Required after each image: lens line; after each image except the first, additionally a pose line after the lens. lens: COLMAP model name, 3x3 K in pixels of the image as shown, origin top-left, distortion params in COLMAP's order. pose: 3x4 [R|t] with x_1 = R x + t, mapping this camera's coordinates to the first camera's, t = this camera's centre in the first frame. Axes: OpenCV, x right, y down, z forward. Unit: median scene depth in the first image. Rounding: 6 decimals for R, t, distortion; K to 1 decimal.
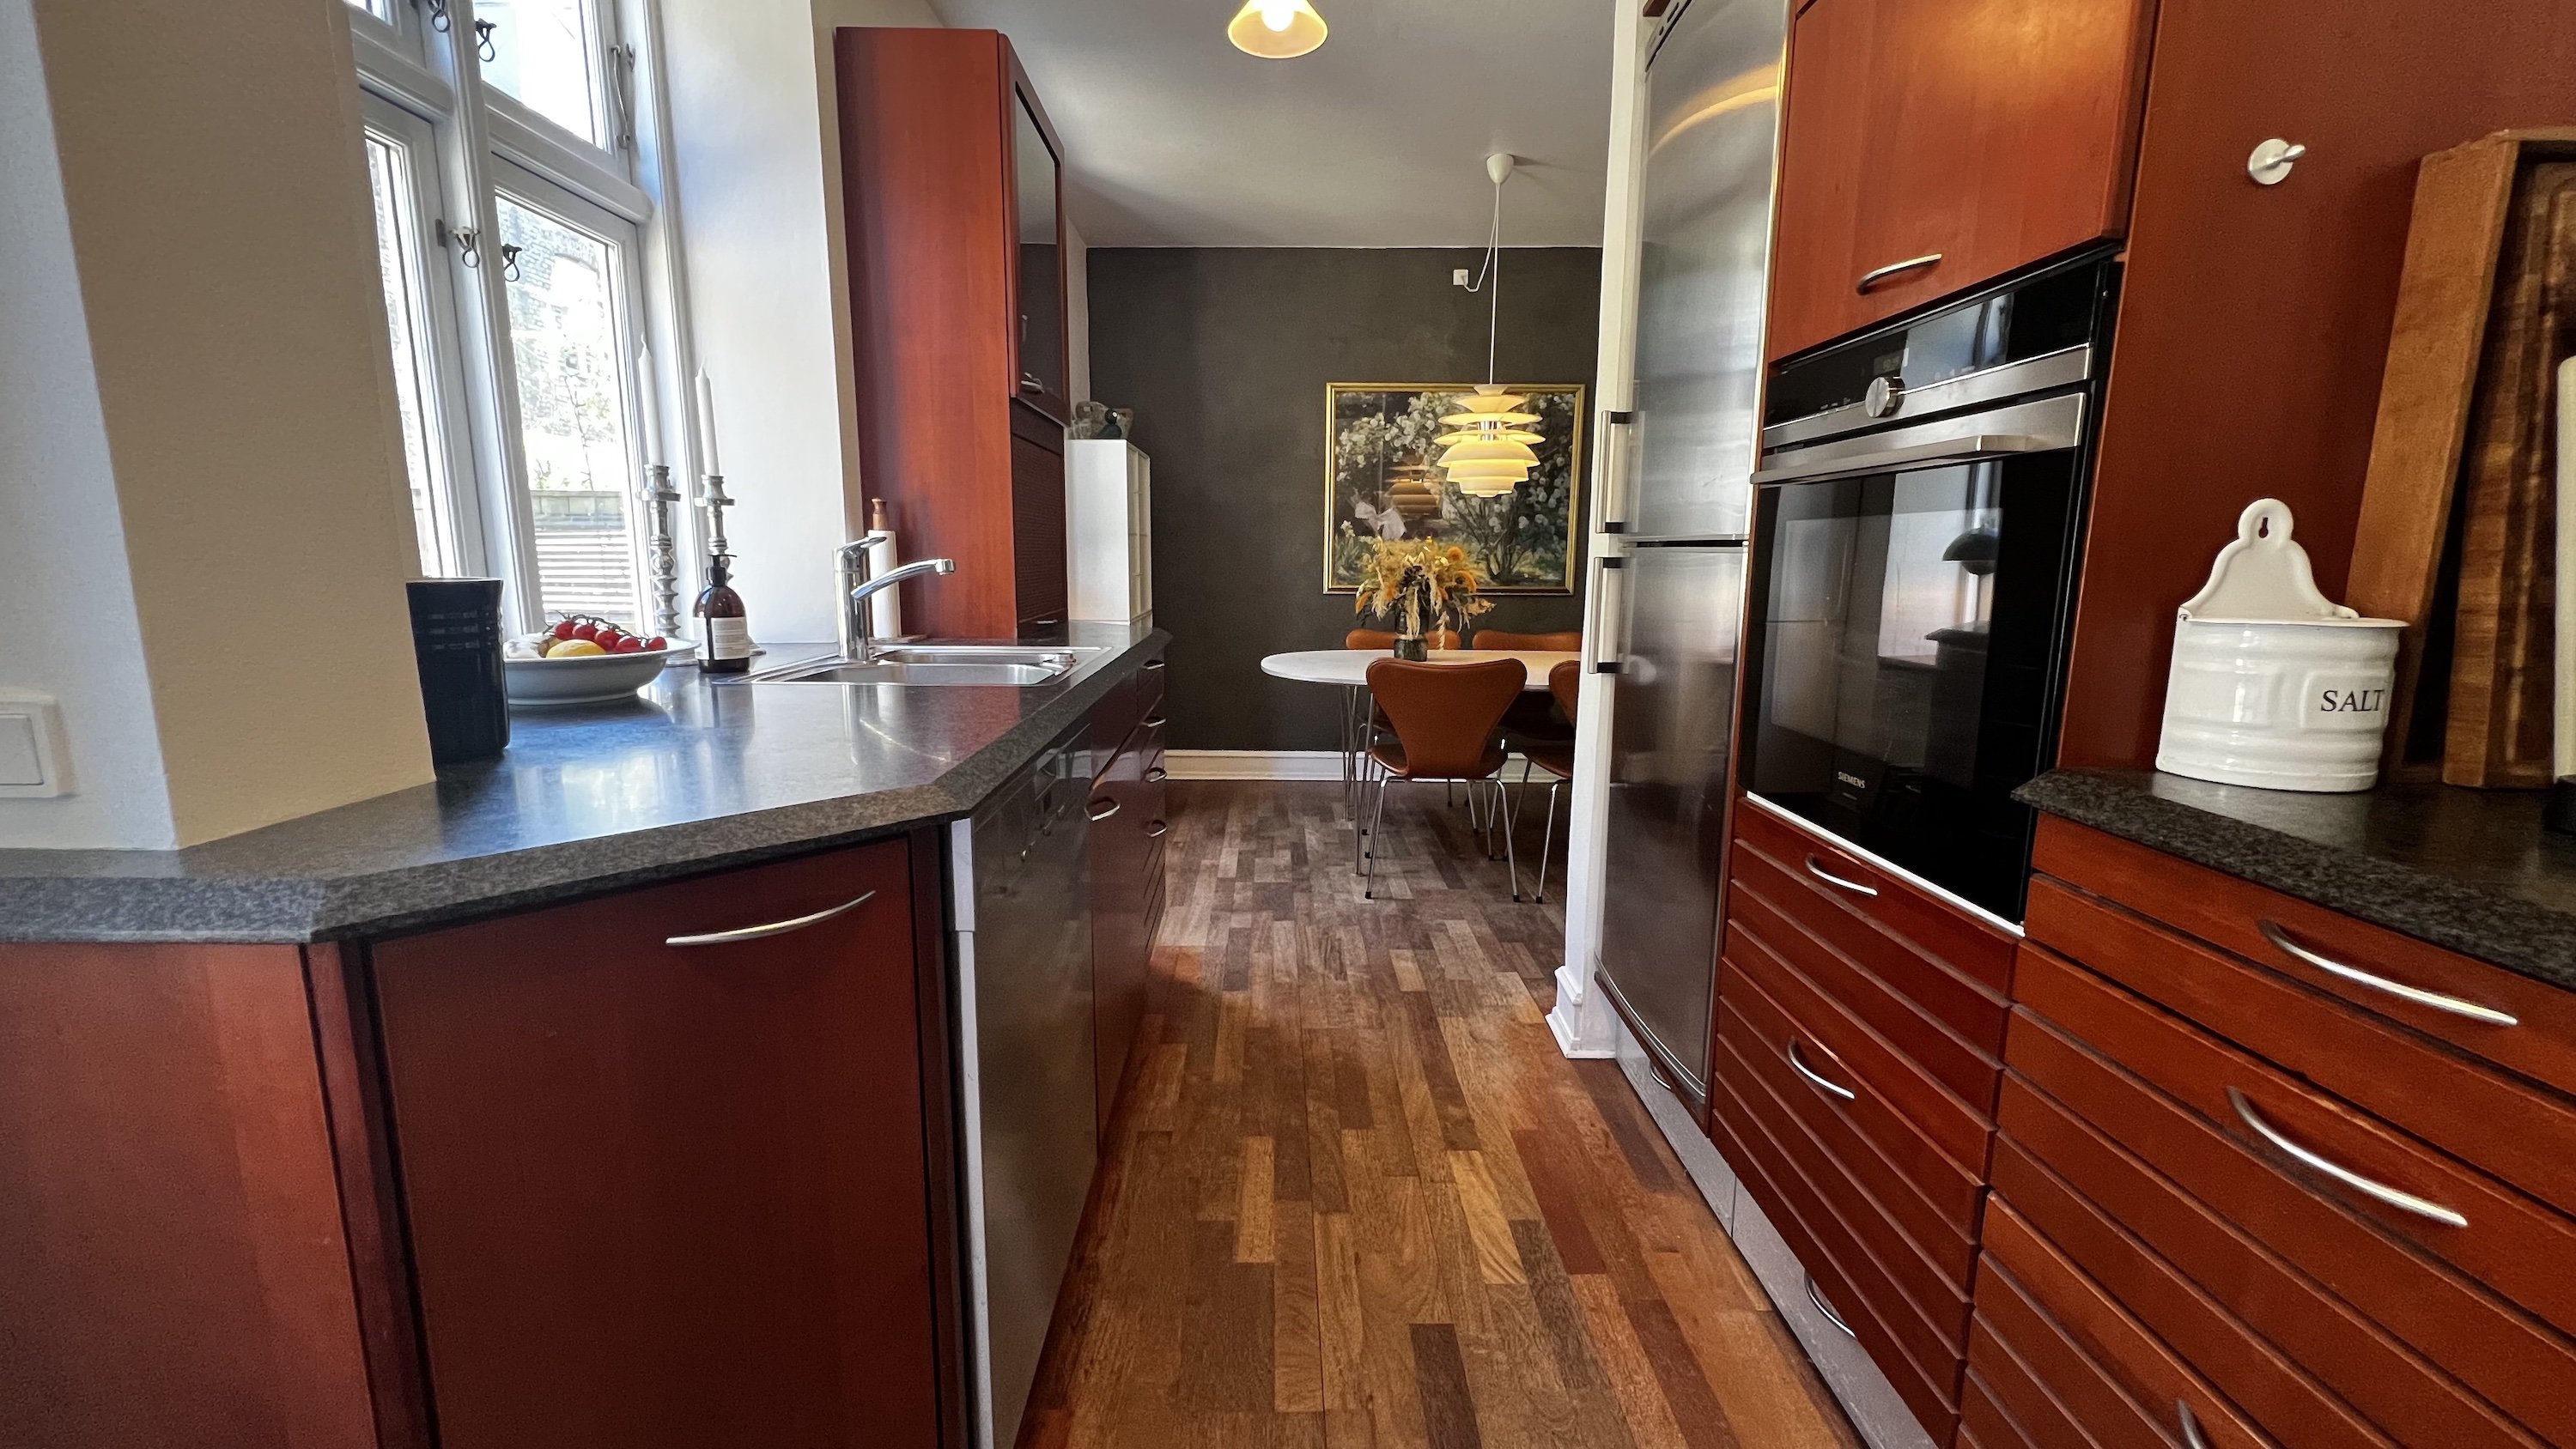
lens RADIAL K [[1027.6, 0, 1278.7], [0, 1027.6, 733.5], [0, 0, 1]] dist [0.001255, -0.000329]
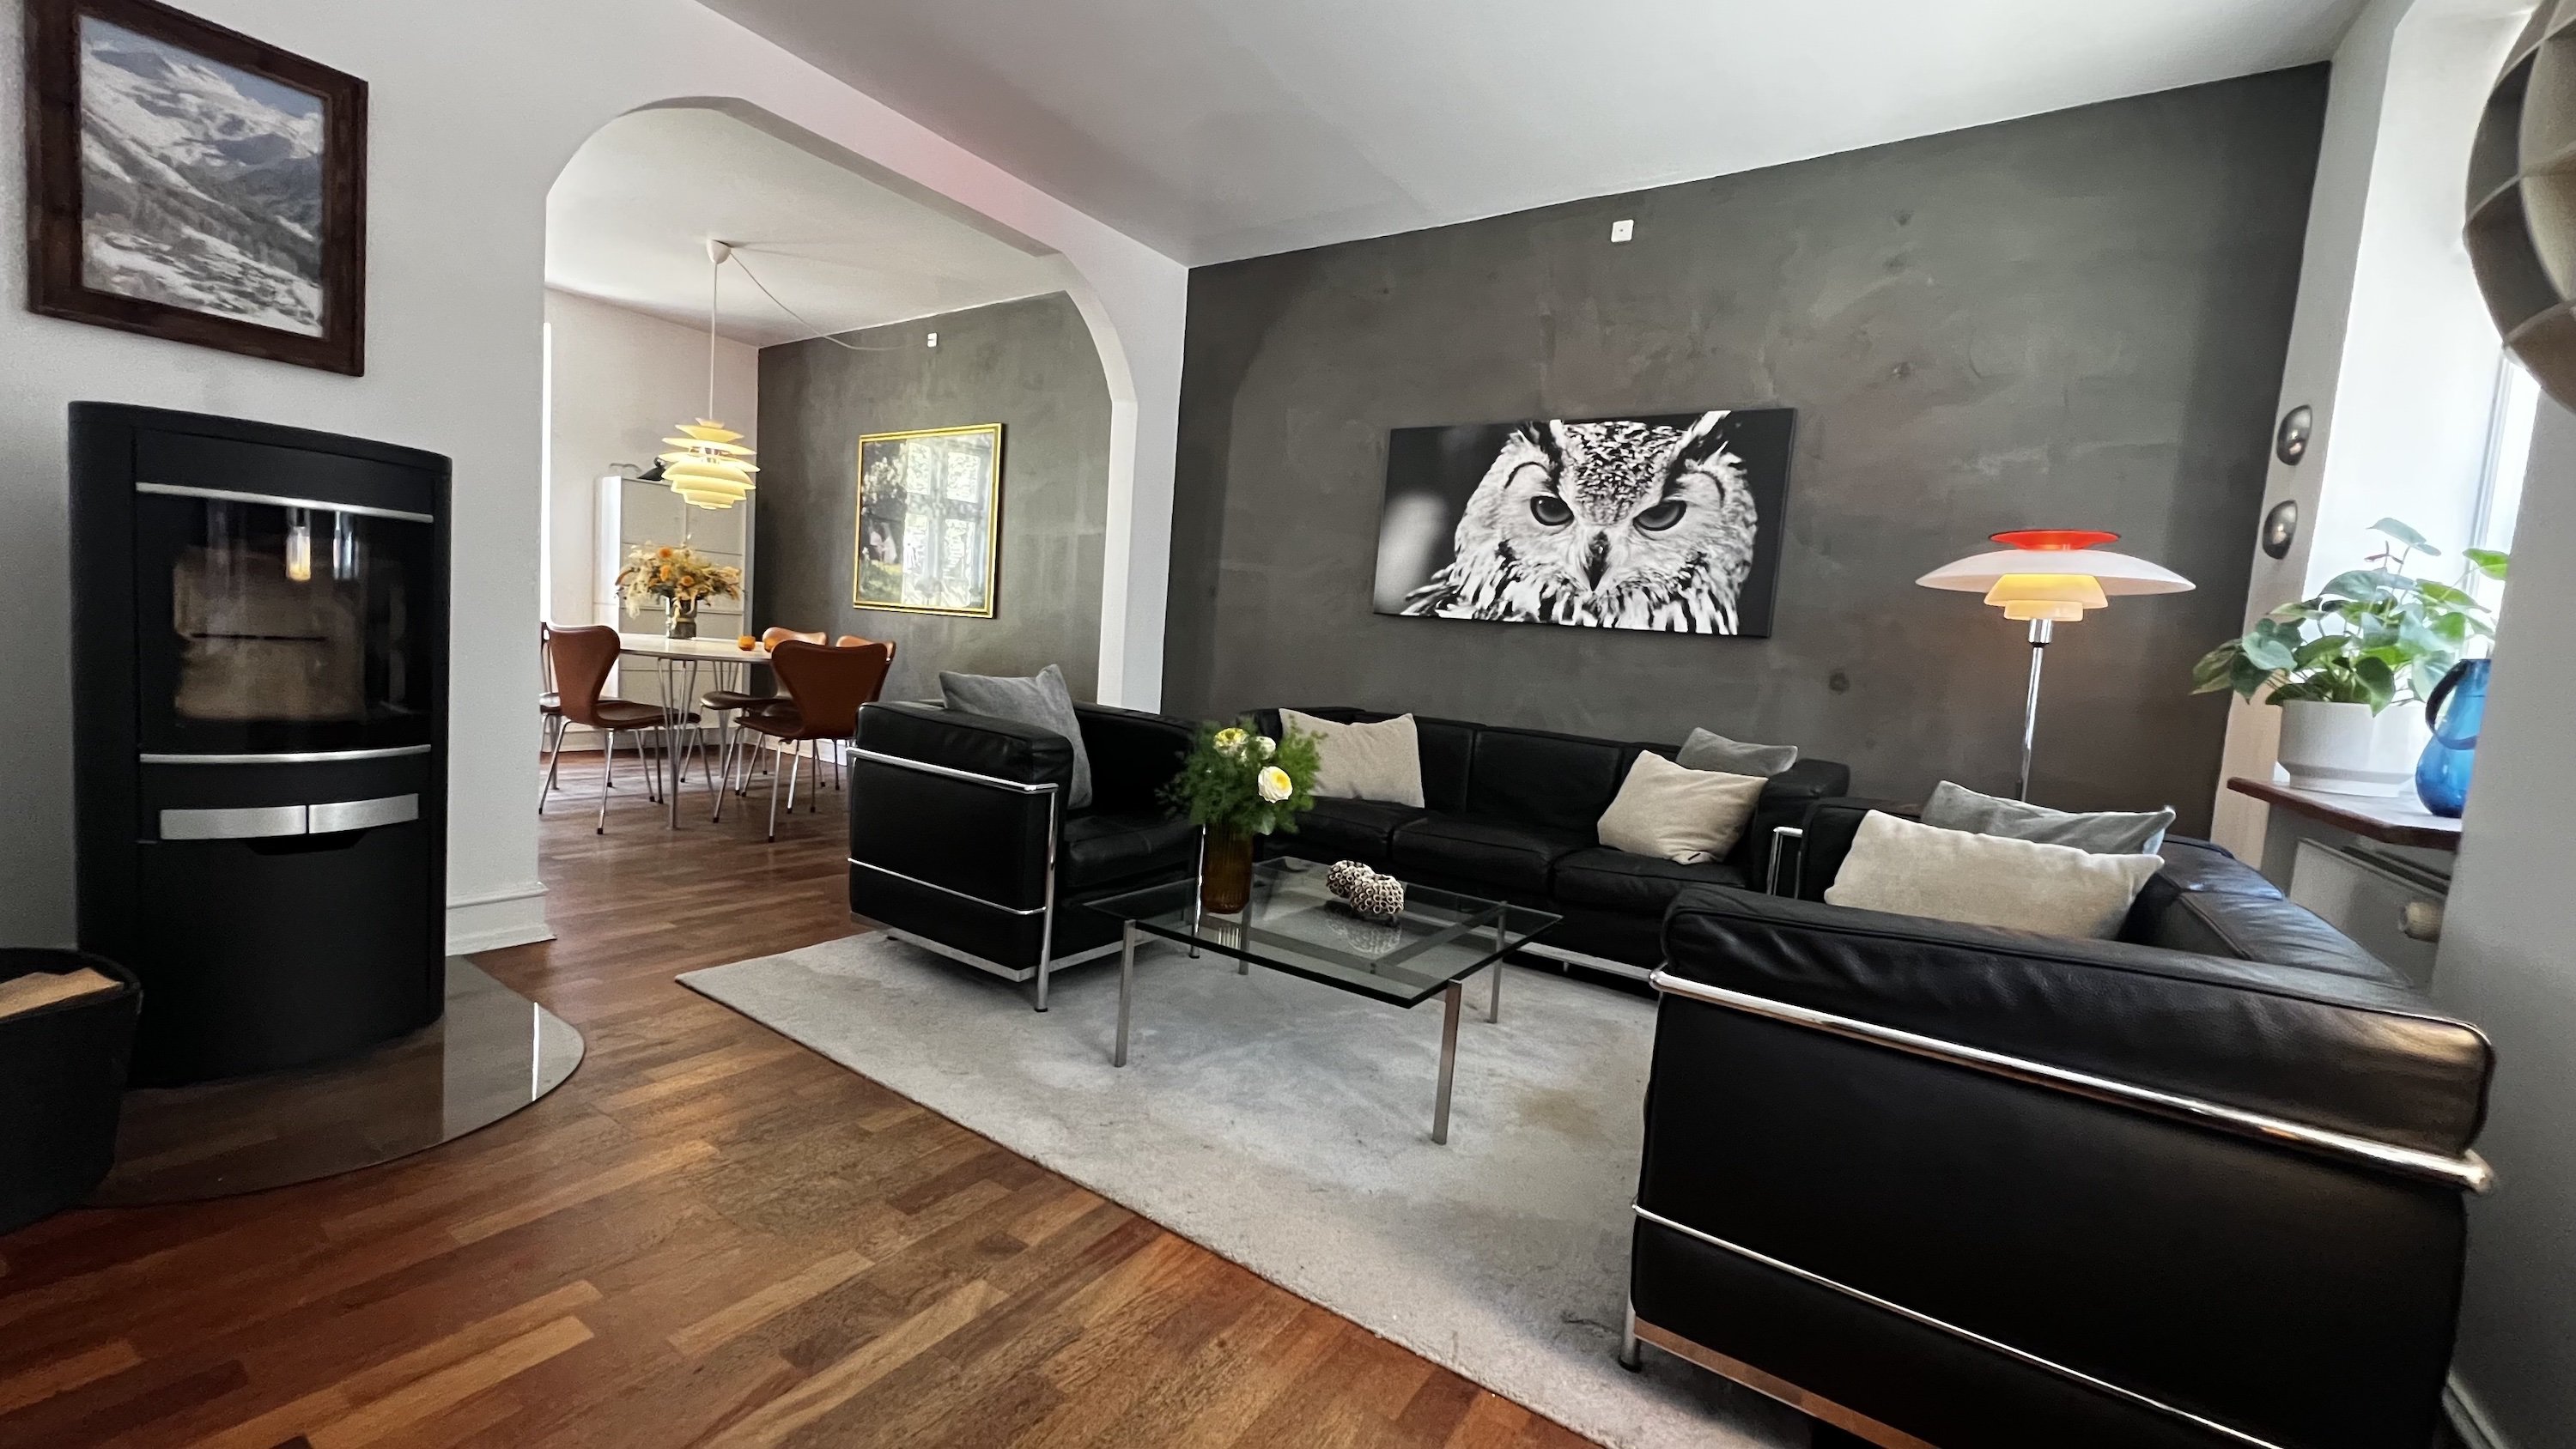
lens RADIAL K [[1027.6, 0, 1283.2], [0, 1027.6, 742.5], [0, 0, 1]] dist [0.001255, -0.000329]
pose [[0.814721, 0.111732, -0.568986, 1.172047], [-0.164950, 0.985378, -0.042690, -0.011816], [0.555896, 0.128634, 0.821239, 0.317036]]
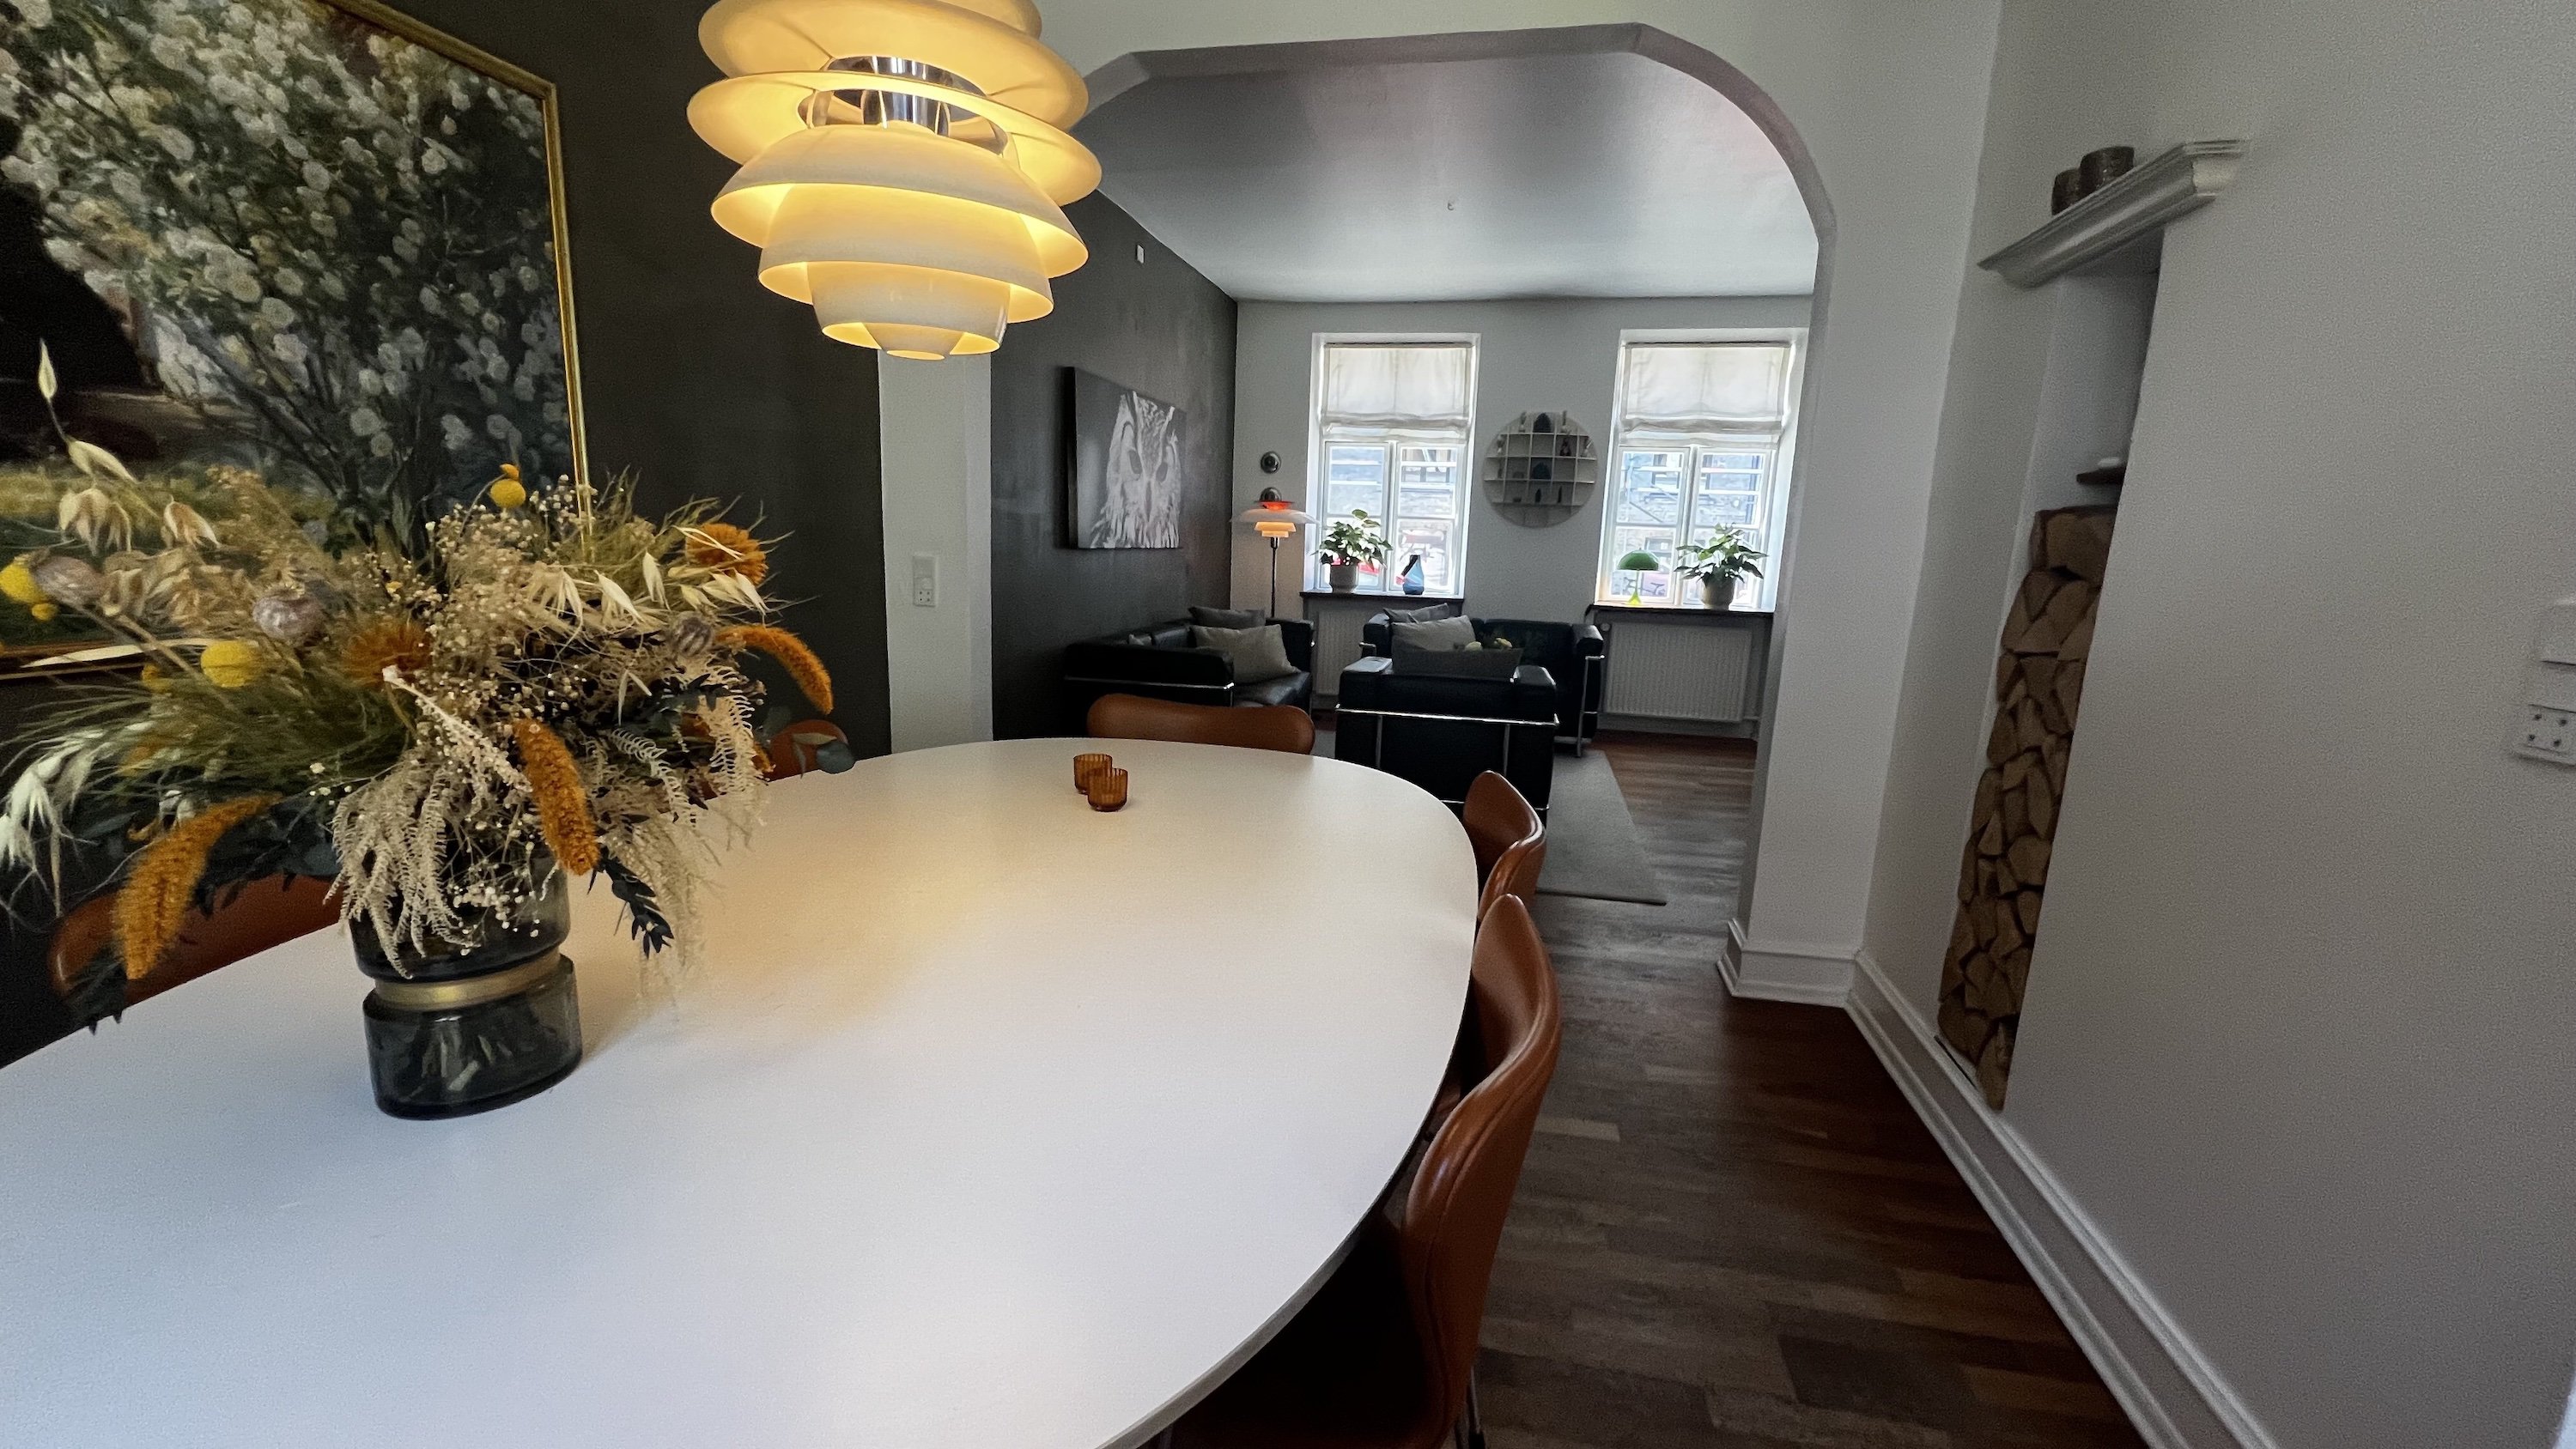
lens RADIAL K [[1027.6, 0, 1281.6], [0, 1027.6, 723.0], [0, 0, 1]] dist [0.001255, -0.000329]
pose [[0.234627, -0.177270, 0.955785, -0.051120], [0.129432, 0.980174, 0.150020, -0.124560], [-0.963430, 0.088510, 0.252920, 0.649081]]
